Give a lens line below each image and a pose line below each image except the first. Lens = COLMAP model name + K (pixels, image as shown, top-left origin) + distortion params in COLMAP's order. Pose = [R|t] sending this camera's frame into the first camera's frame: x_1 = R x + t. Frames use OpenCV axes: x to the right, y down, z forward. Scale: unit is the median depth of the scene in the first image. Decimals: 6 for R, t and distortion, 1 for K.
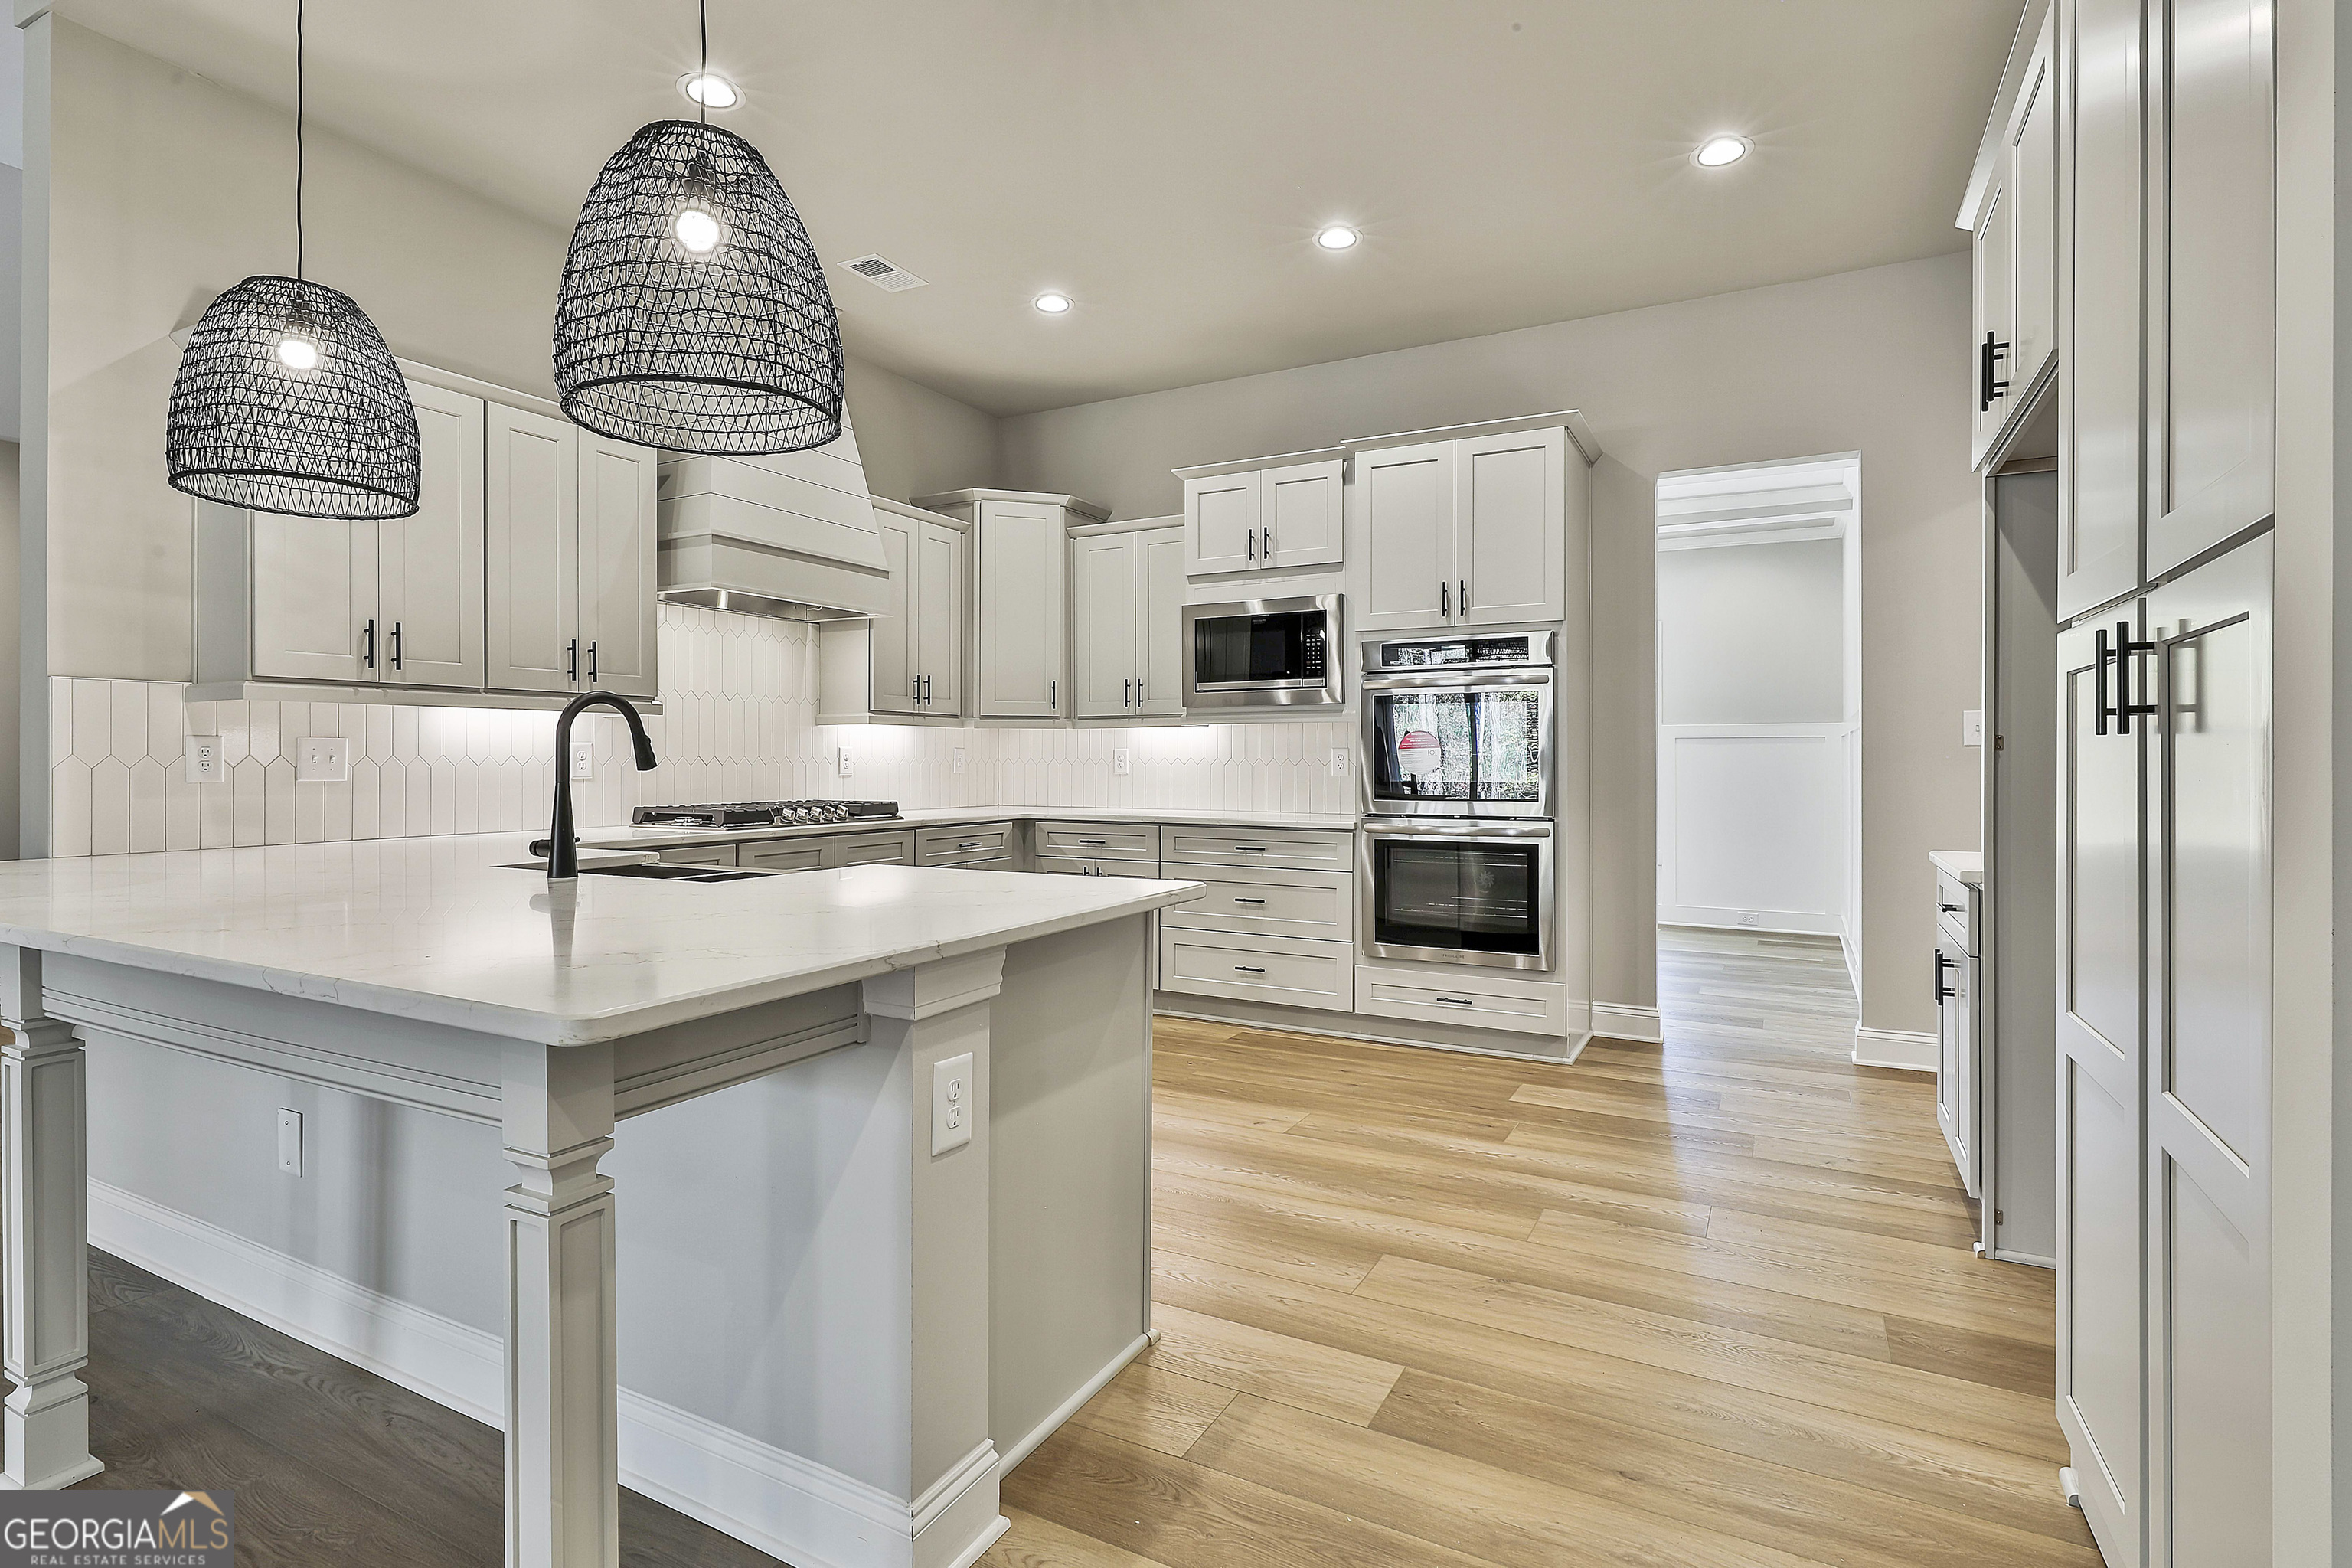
lens RADIAL K [[1139.3, 0, 1179.7], [0, 1139.3, 765.7], [0, 0, 1]] dist [-0.006920, 0.004889]
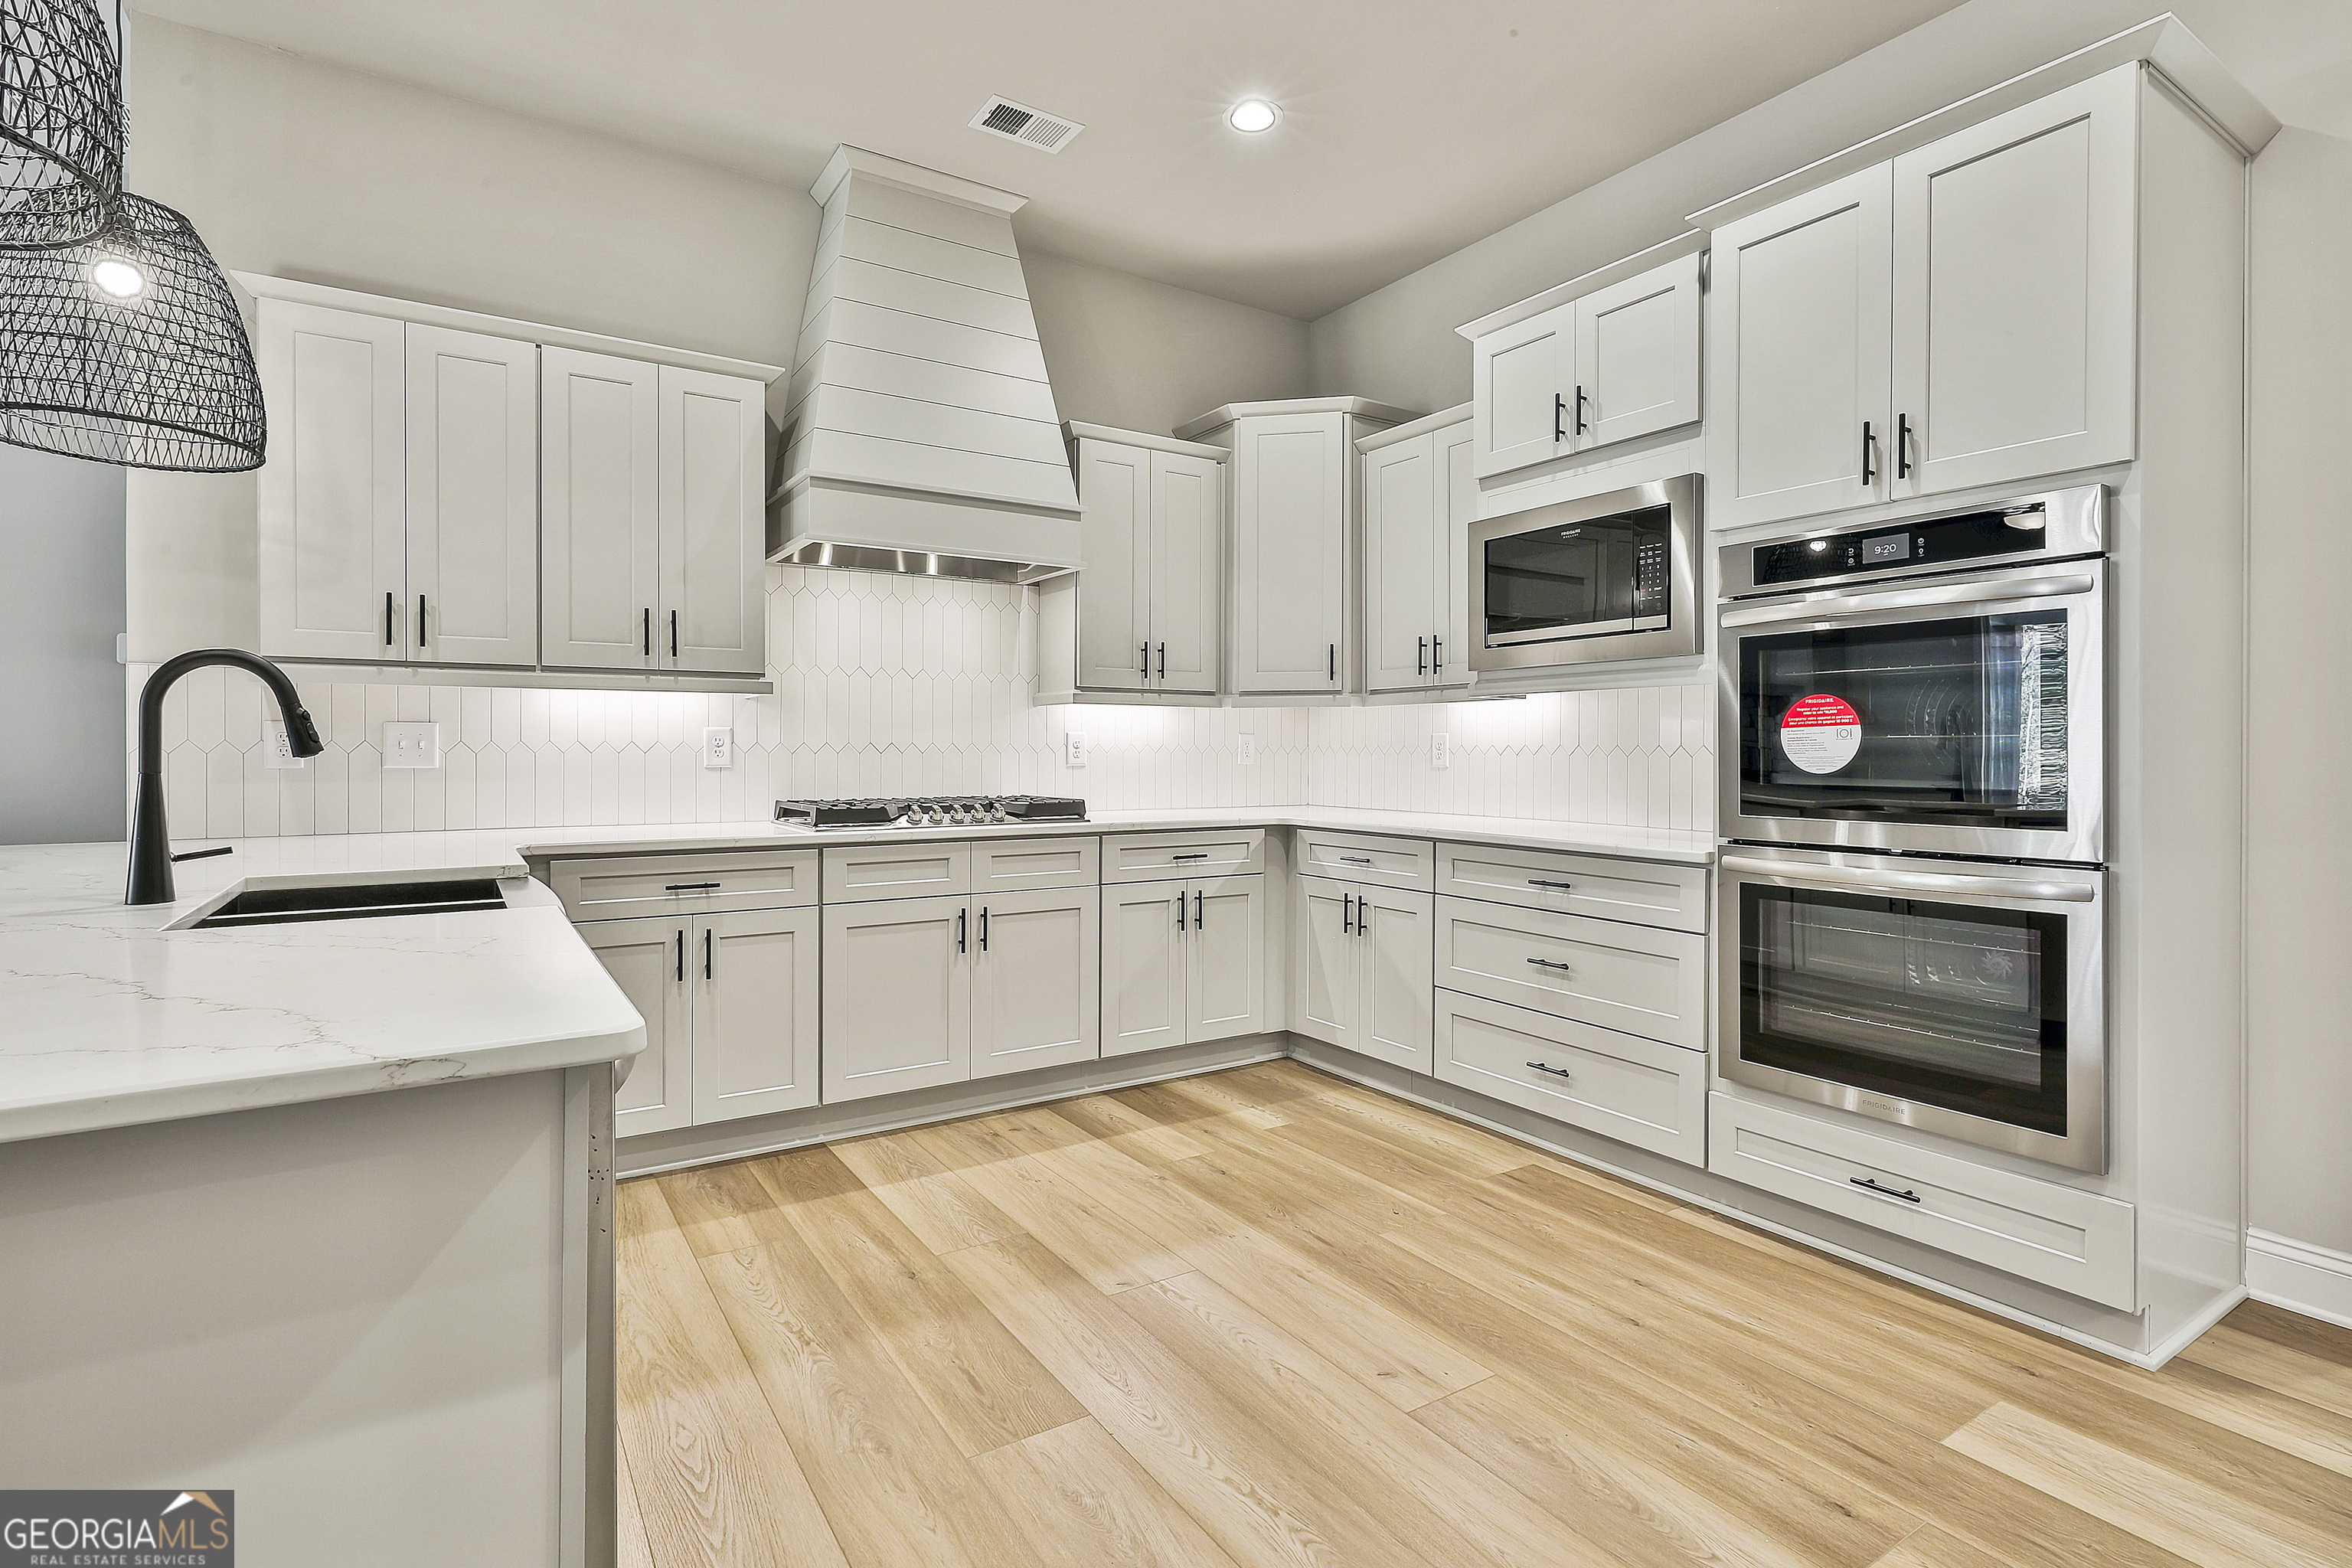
lens RADIAL K [[1139.3, 0, 1175.9], [0, 1139.3, 755.4], [0, 0, 1]] dist [-0.006920, 0.004889]
pose [[0.875822, 0.003526, -0.482621, 0.213026], [-0.003806, 0.999993, 0.000398, 0.000132], [0.482619, 0.001488, 0.875829, 0.373497]]
